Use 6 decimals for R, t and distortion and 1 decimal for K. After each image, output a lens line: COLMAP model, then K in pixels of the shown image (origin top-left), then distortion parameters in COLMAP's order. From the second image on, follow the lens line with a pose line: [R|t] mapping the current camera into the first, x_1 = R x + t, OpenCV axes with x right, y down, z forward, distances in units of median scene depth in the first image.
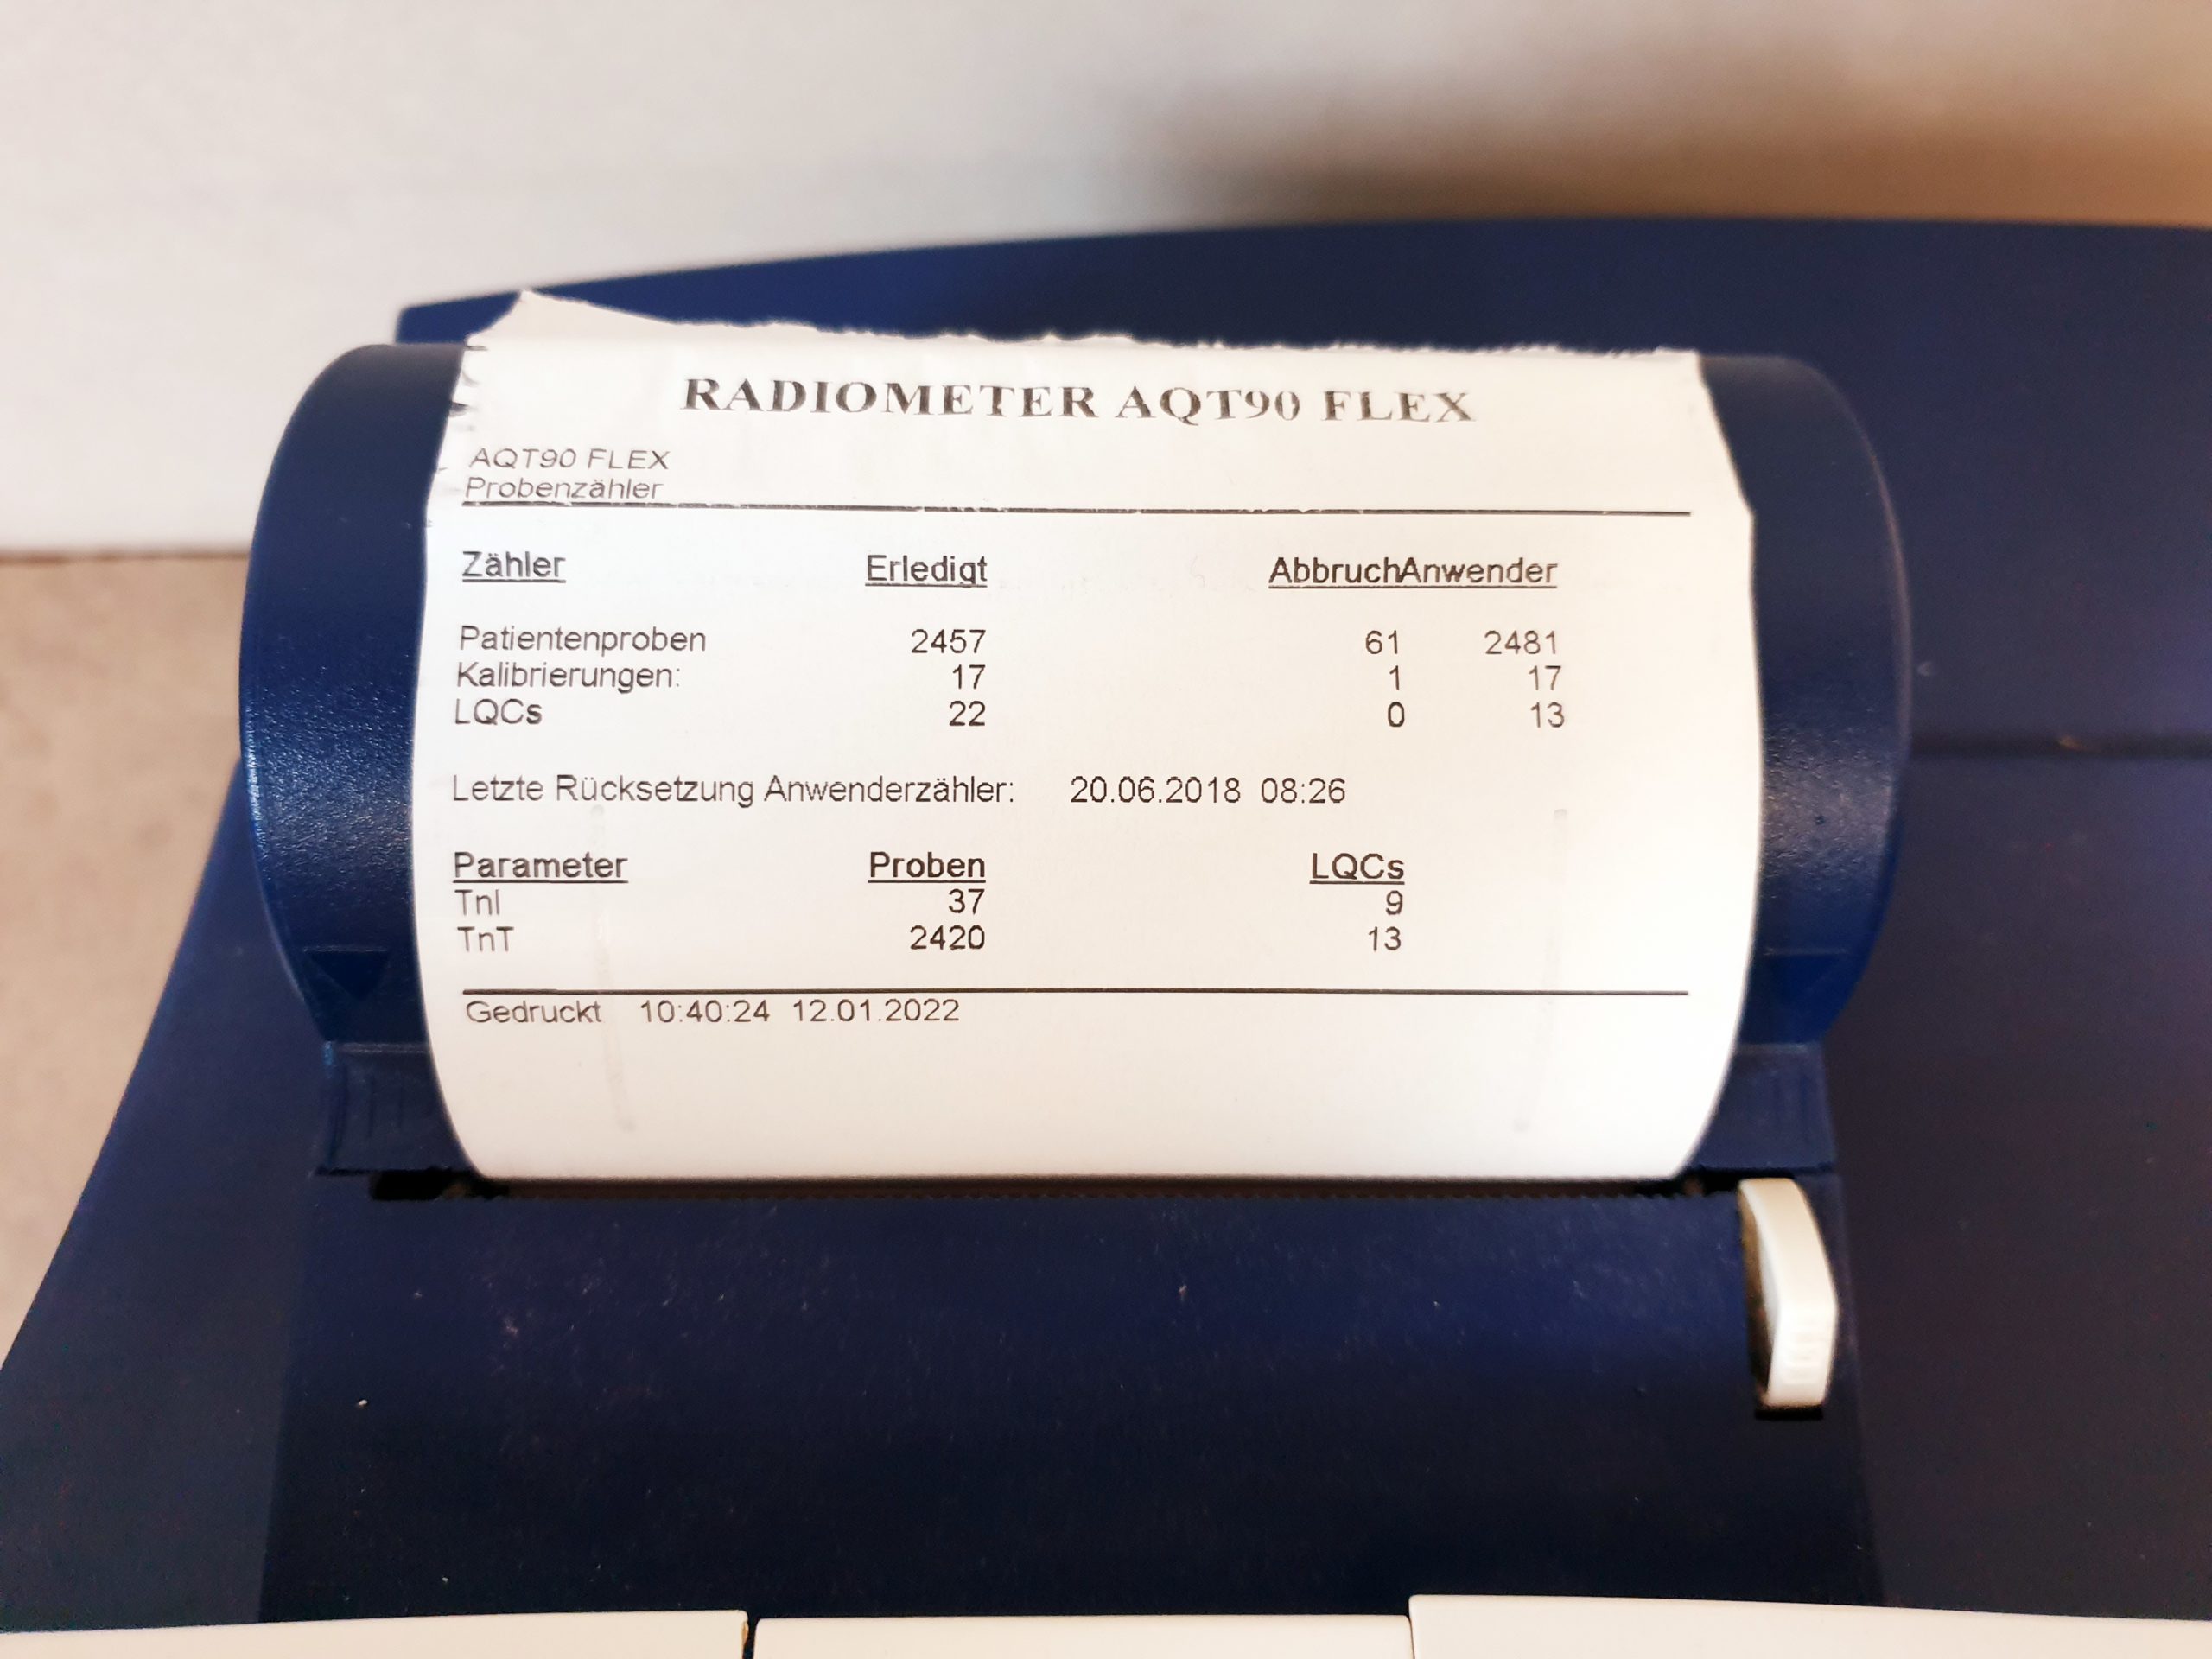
lens RADIAL K [[1669.3, 0, 1072.5], [0, 1669.3, 832.5], [0, 0, 1]] dist [0.118003, -0.122429]
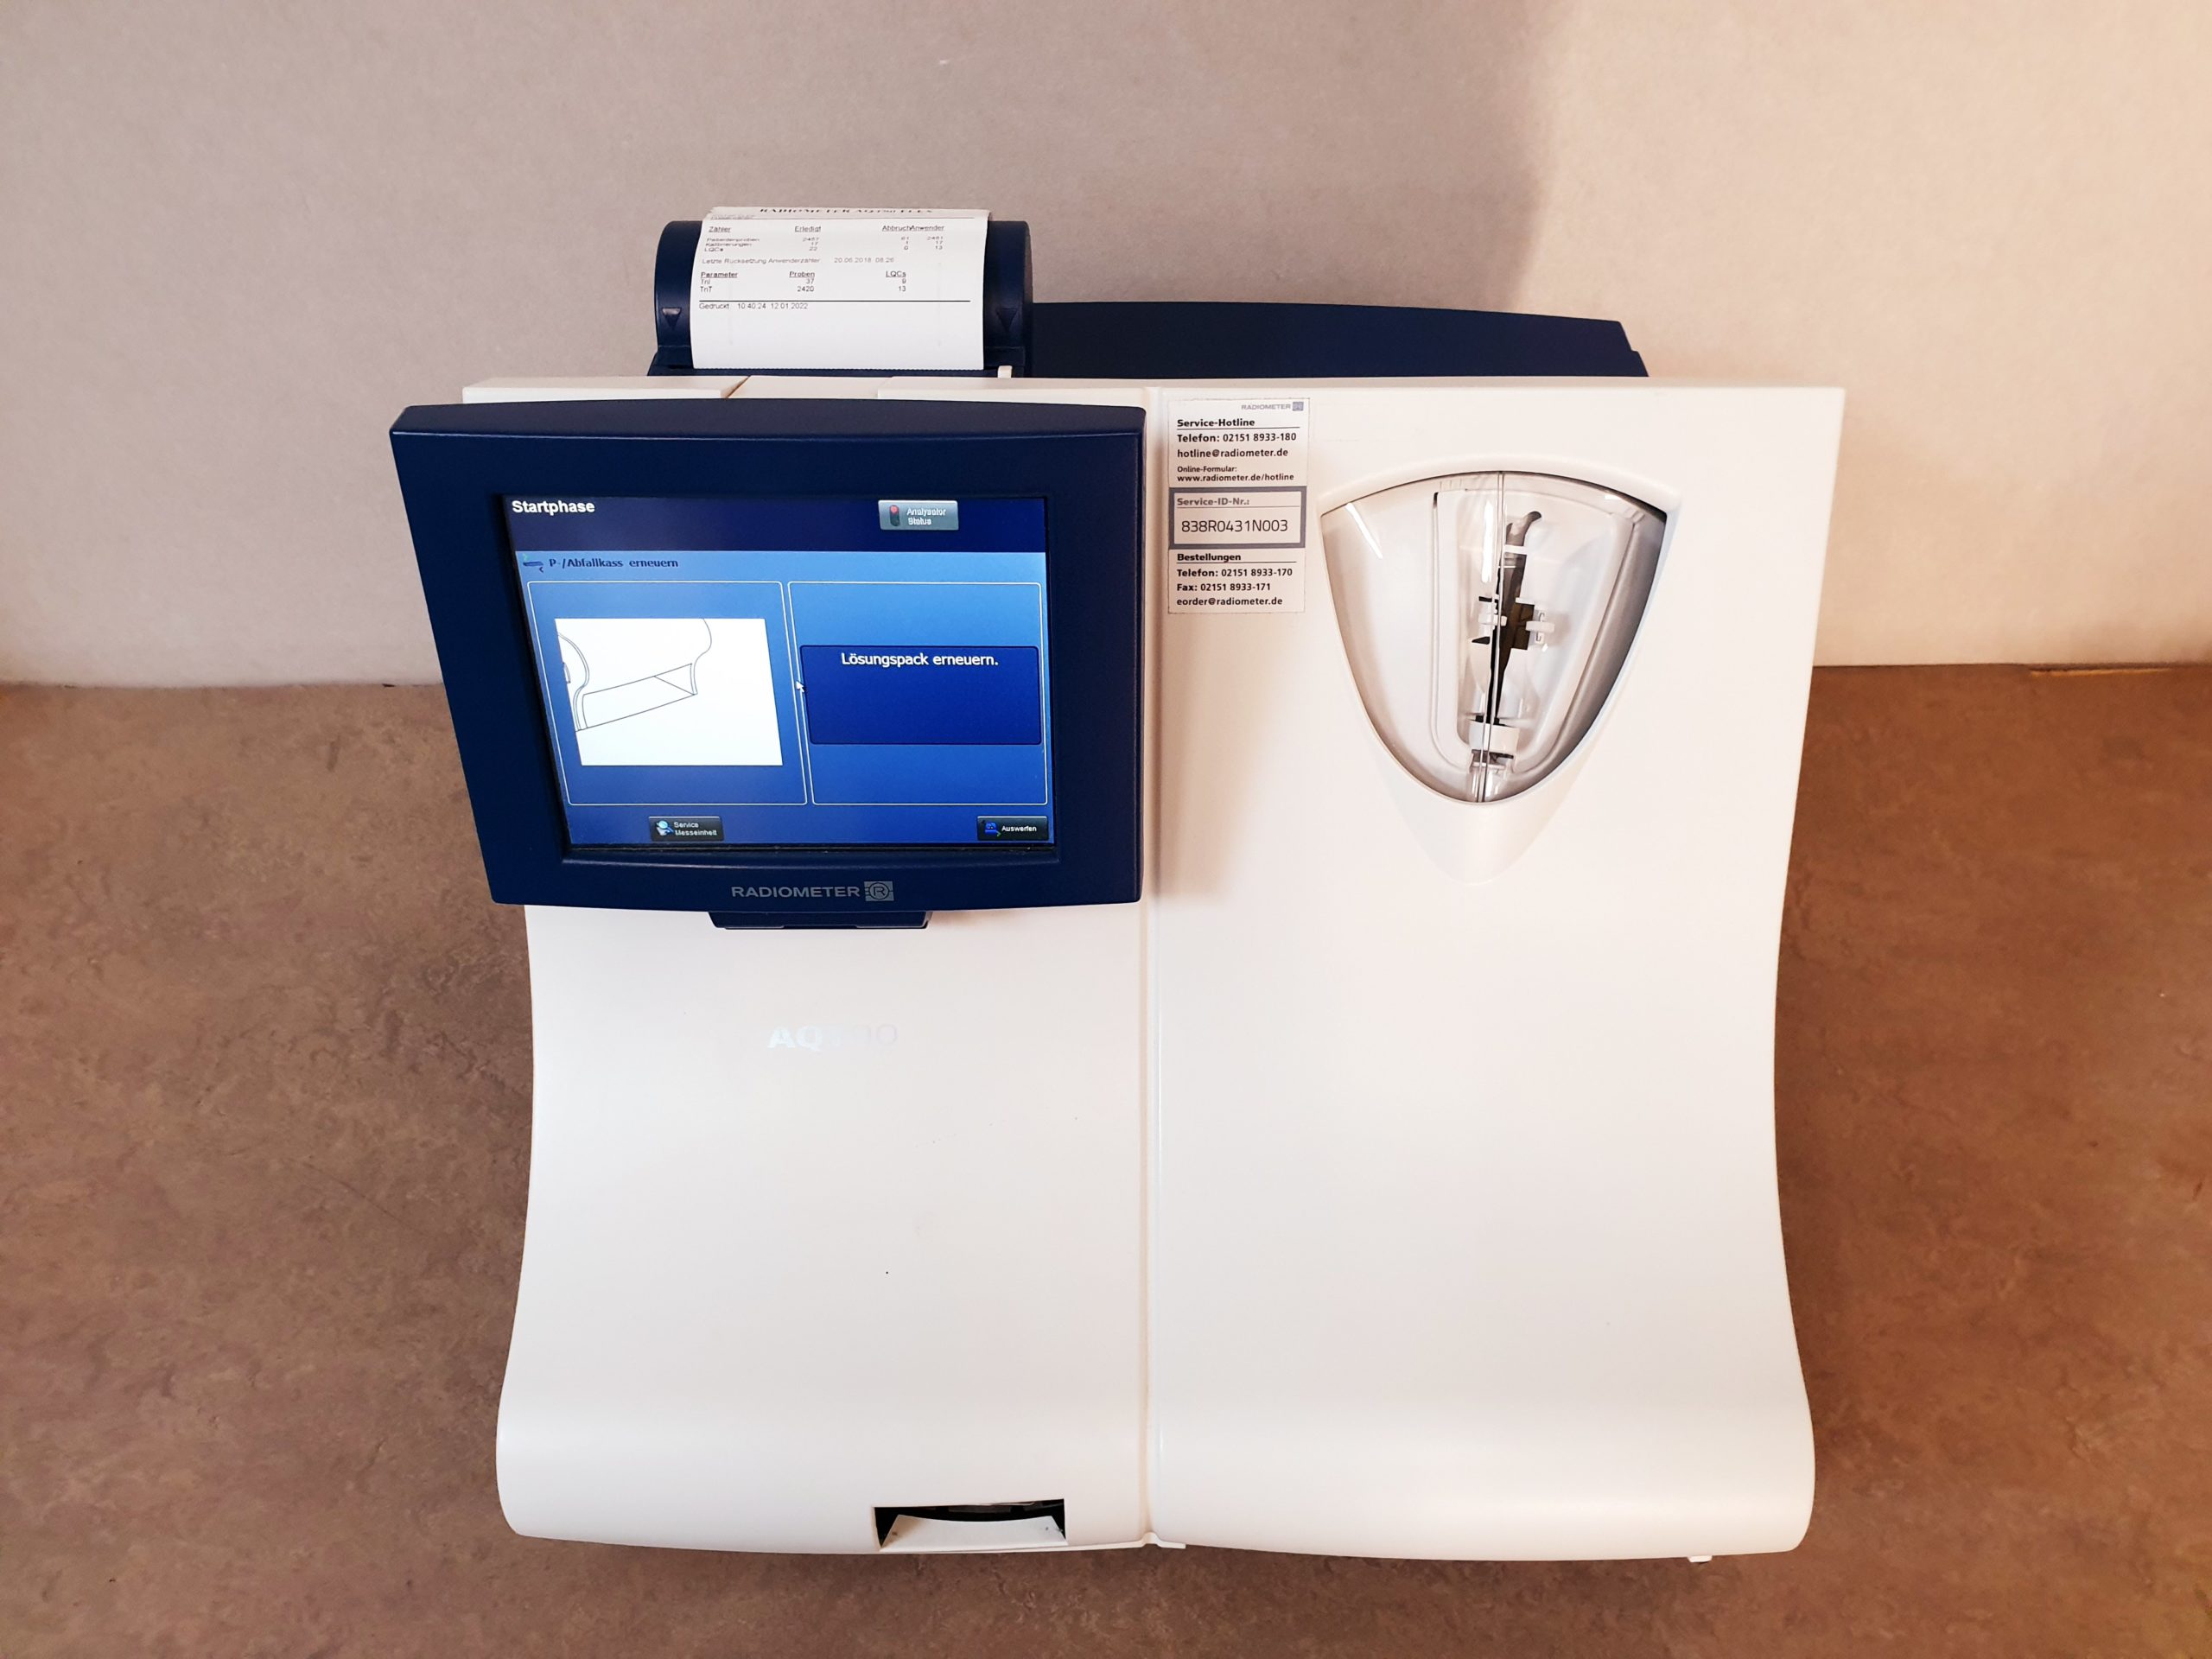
lens RADIAL K [[1643.9, 0, 1097.7], [0, 1643.9, 824.9], [0, 0, 1]] dist [-0.001502, 0.004928]
pose [[0.999451, -0.011114, -0.031225, 0.836797], [-0.002482, 0.914366, -0.404881, 3.184302], [0.033051, 0.404736, 0.913836, -2.451924]]
